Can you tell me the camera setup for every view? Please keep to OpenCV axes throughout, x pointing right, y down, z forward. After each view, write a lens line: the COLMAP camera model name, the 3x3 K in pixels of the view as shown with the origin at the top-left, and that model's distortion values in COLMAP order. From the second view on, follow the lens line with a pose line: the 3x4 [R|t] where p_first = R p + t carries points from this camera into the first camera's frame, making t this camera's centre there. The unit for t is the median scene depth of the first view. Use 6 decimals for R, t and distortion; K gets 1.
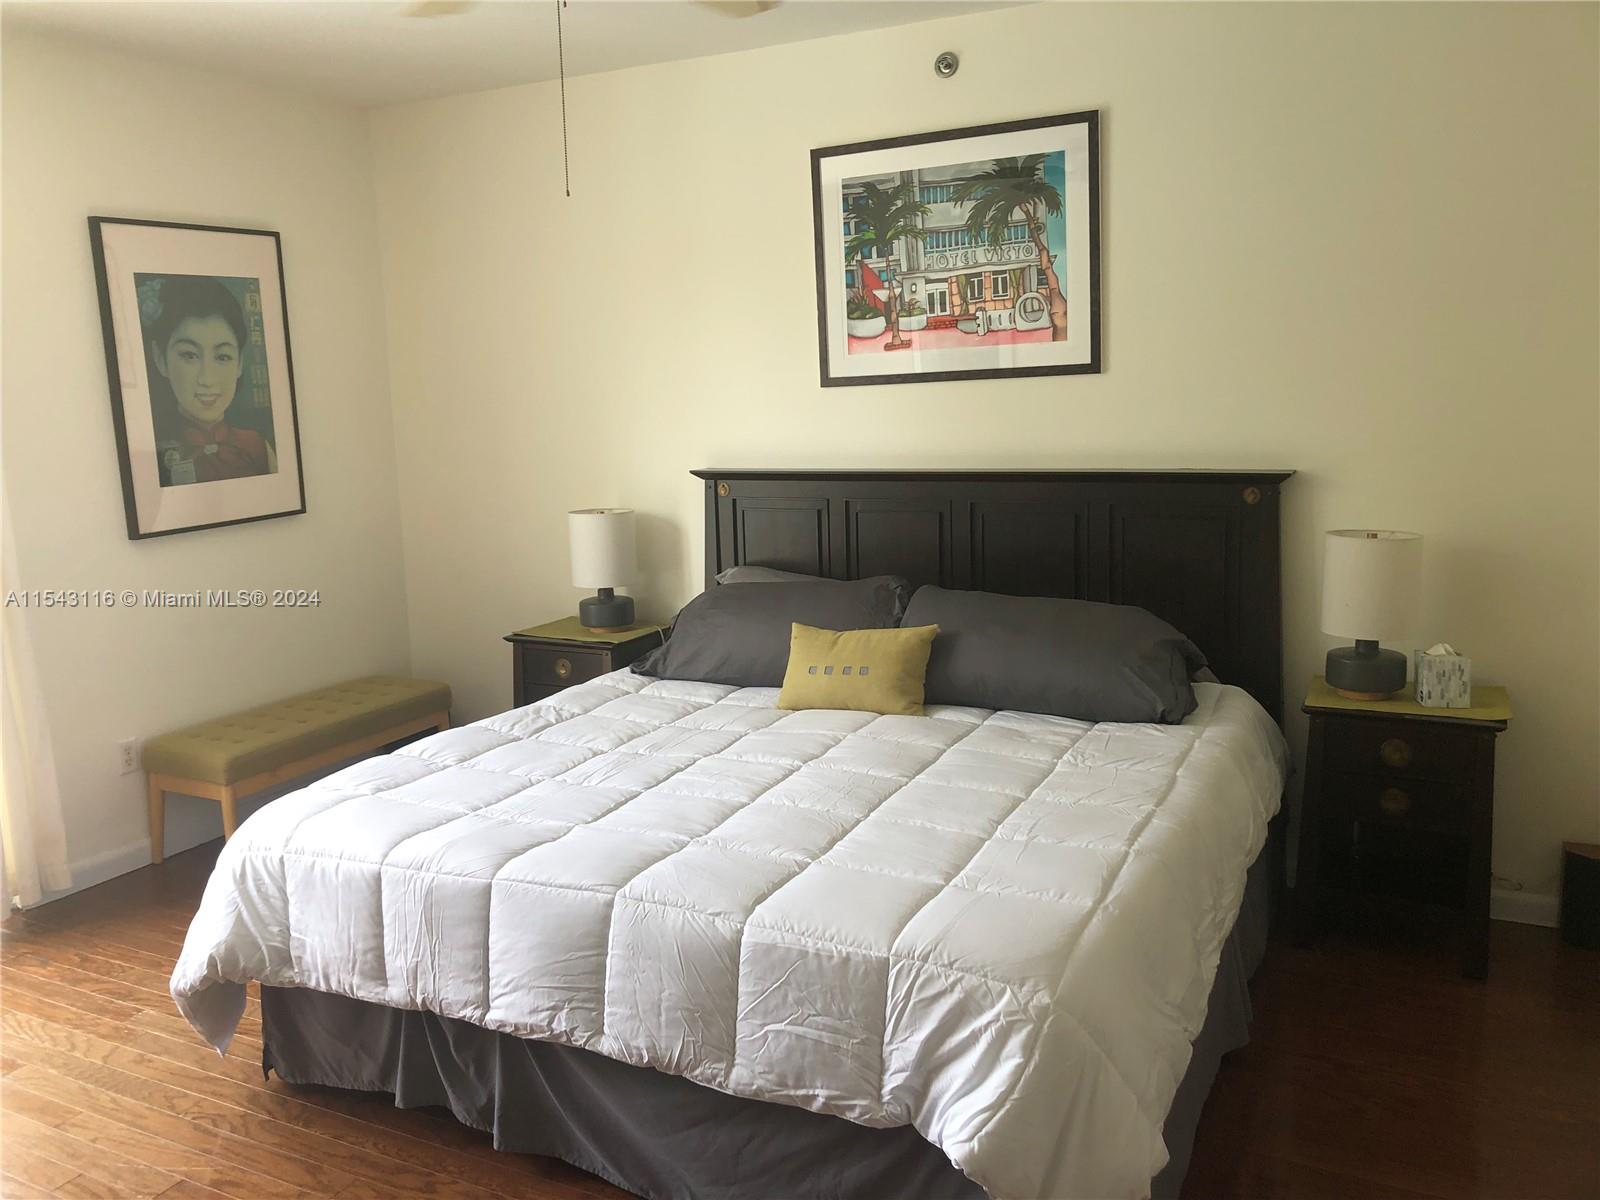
lens RADIAL K [[1305.4, 0, 757.6], [0, 1305.4, 593.6], [0, 0, 1]] dist [0.014607, 0.005927]
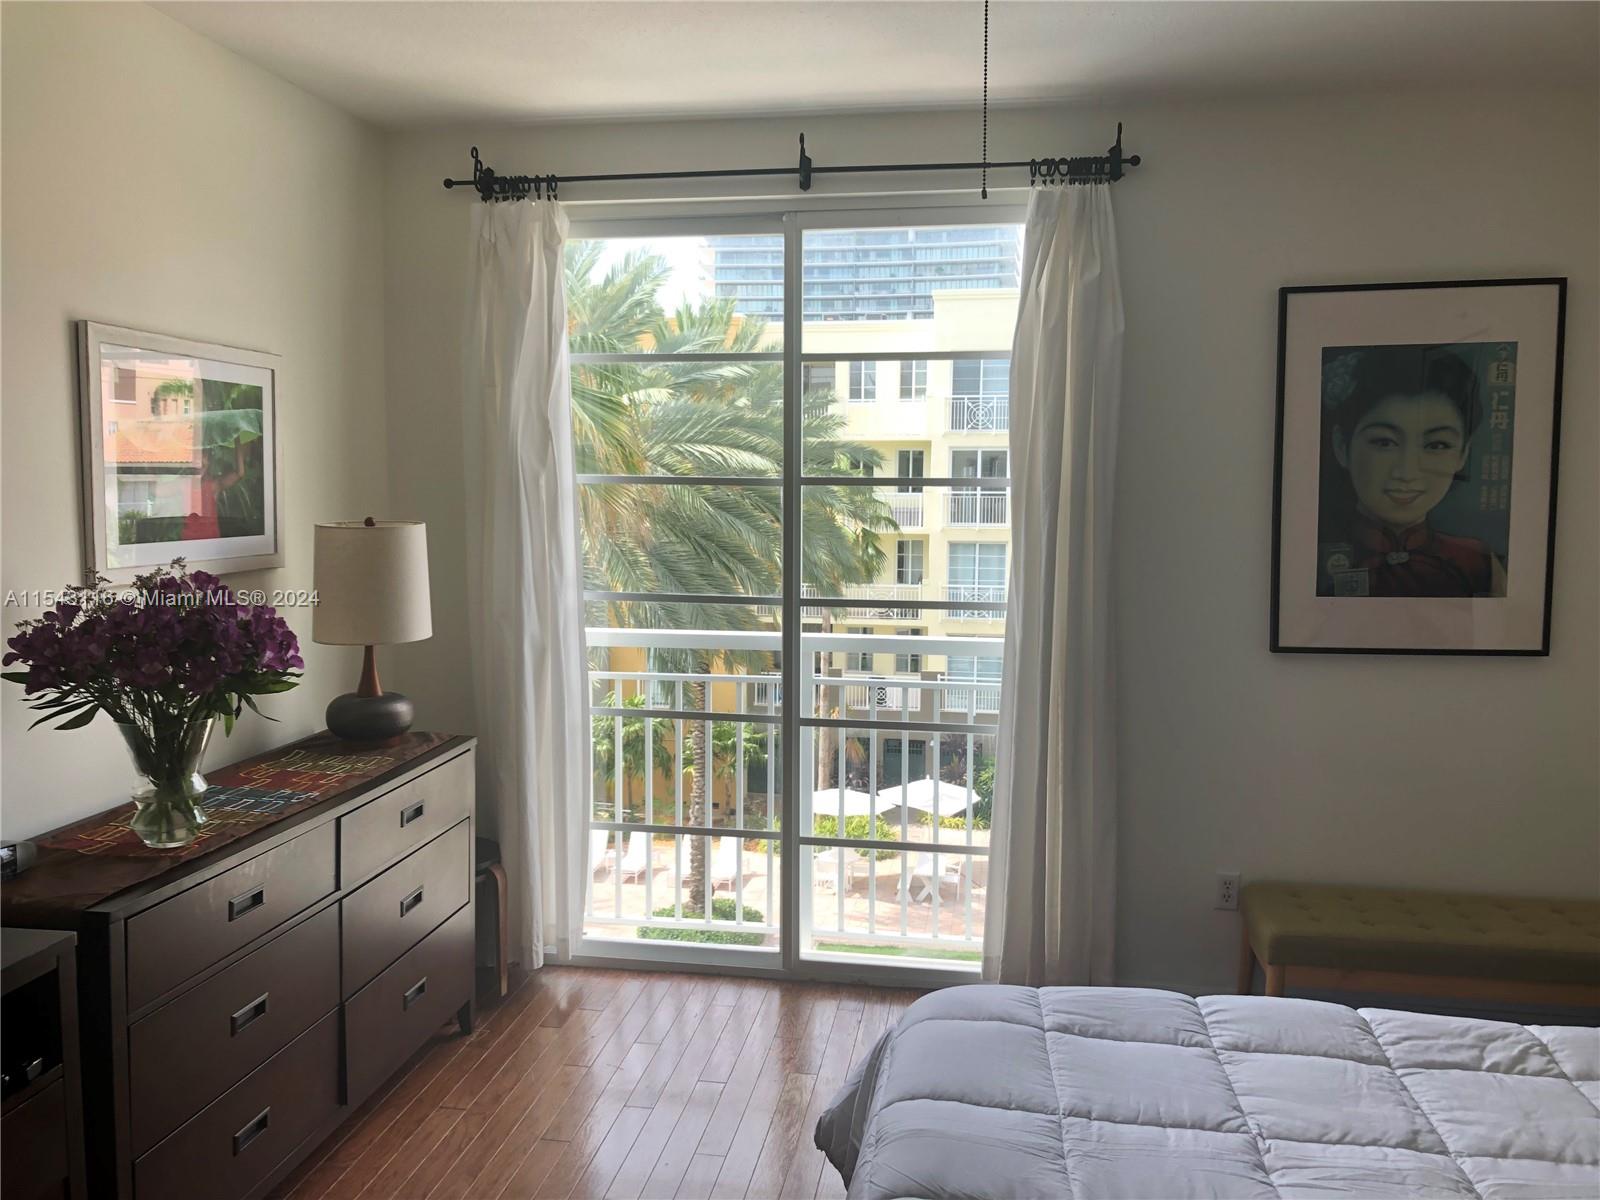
lens RADIAL K [[1305.4, 0, 757.6], [0, 1305.4, 593.6], [0, 0, 1]] dist [0.014607, 0.005927]
pose [[0.319945, 0.122052, -0.939542, 0.221682], [-0.172966, 0.982526, 0.068735, -0.078151], [0.931514, 0.140518, 0.335465, 0.376311]]
